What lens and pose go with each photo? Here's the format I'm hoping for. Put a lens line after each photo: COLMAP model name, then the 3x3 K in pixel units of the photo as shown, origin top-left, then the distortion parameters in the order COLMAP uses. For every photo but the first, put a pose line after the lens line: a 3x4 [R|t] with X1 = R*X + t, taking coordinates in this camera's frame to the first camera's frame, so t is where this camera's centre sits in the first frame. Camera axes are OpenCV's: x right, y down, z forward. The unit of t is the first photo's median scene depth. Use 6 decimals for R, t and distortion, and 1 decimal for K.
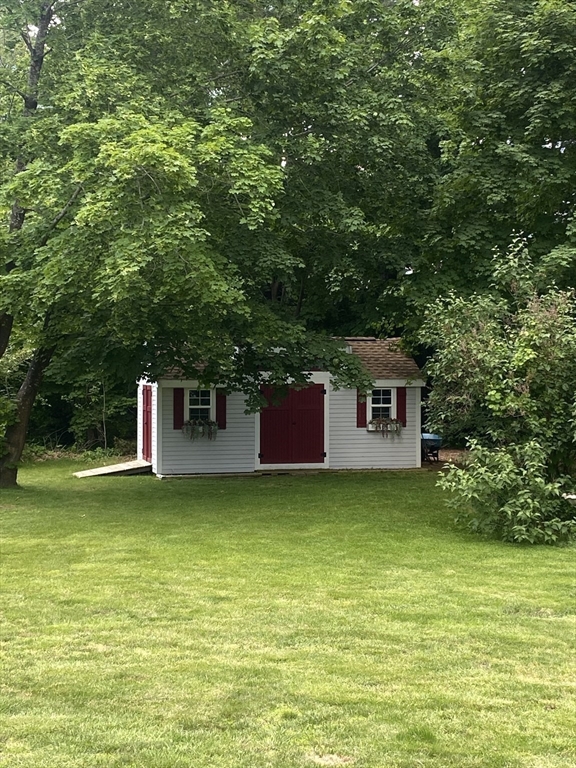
lens RADIAL K [[1341.6, 0, 288.3], [0, 1341.6, 384.1], [0, 0, 1]] dist [-0.044053, 0.000000]
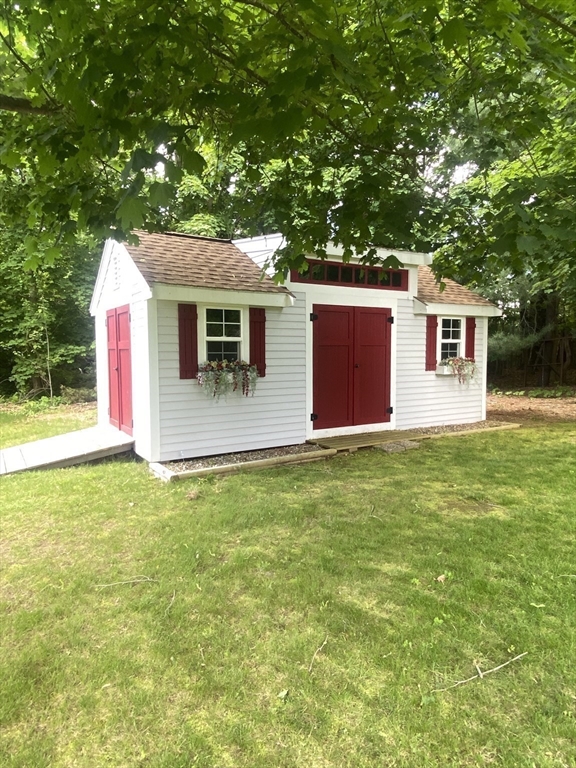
lens RADIAL K [[478.4, 0, 284.9], [0, 478.4, 383.0], [0, 0, 1]] dist [0.009950, 0.000326]
pose [[0.952603, -0.023033, 0.303342, -0.101243], [0.006265, 0.998403, 0.056136, 0.024016], [-0.304150, -0.051575, 0.951227, 0.779437]]
